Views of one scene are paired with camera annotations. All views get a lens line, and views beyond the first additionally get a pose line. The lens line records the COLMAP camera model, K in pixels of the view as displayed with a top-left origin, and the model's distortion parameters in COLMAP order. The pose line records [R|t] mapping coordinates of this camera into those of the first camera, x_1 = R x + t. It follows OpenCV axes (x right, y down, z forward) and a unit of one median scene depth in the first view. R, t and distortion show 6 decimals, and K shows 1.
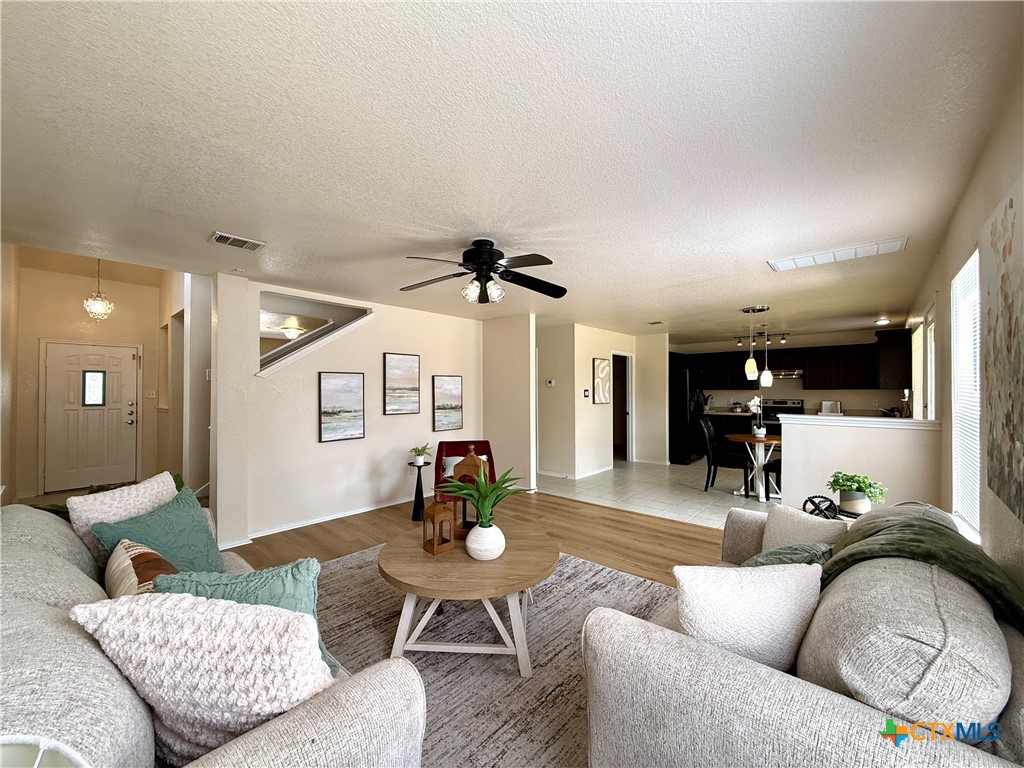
lens RADIAL K [[411.0, 0, 510.7], [0, 411.0, 387.9], [0, 0, 1]] dist [0.000688, -0.000120]
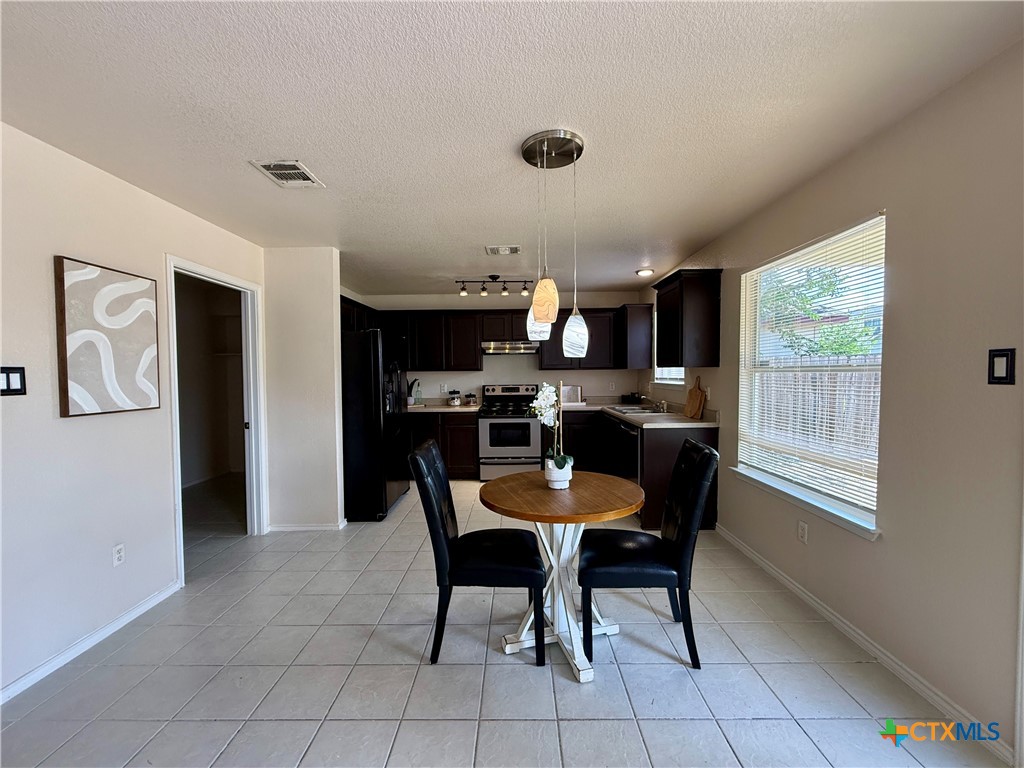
lens RADIAL K [[411.0, 0, 510.7], [0, 411.0, 387.9], [0, 0, 1]] dist [0.000688, -0.000120]
pose [[0.756972, -0.026957, 0.652891, 0.224094], [0.001889, 0.999235, 0.039068, 0.007035], [-0.653445, -0.028340, 0.756443, 0.516387]]
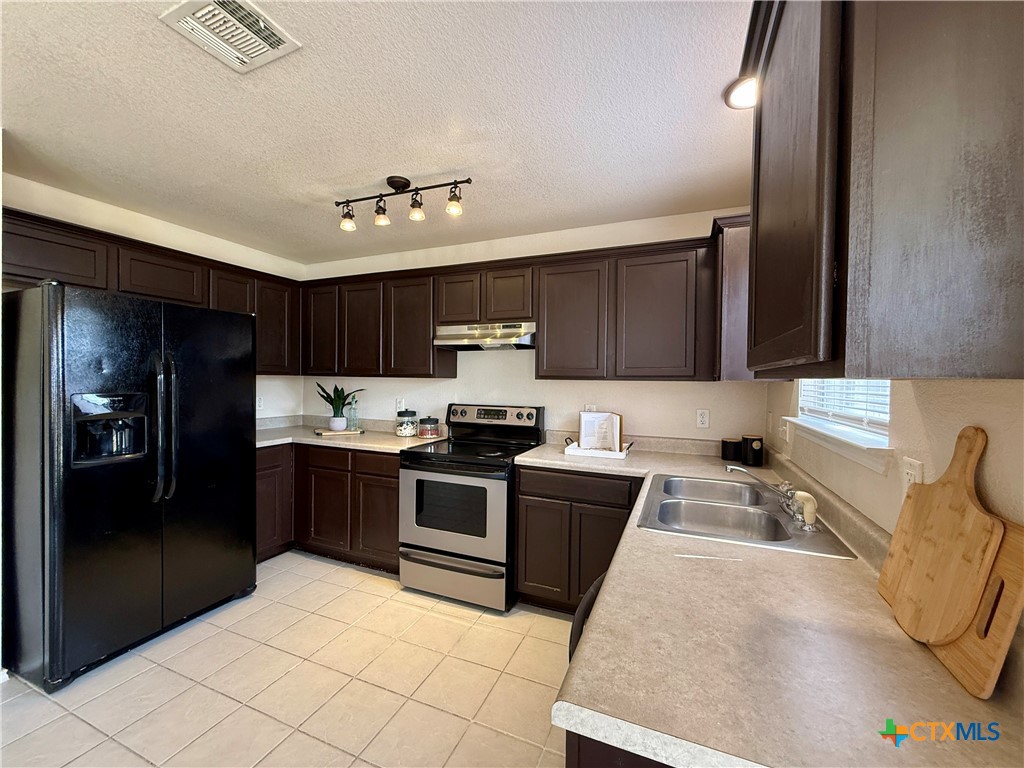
lens RADIAL K [[411.0, 0, 510.7], [0, 411.0, 387.9], [0, 0, 1]] dist [0.000688, -0.000120]
pose [[0.947519, 0.011094, 0.319507, 0.591414], [-0.019780, 0.999517, 0.023953, 0.003935], [-0.319087, -0.029016, 0.947281, 0.690239]]
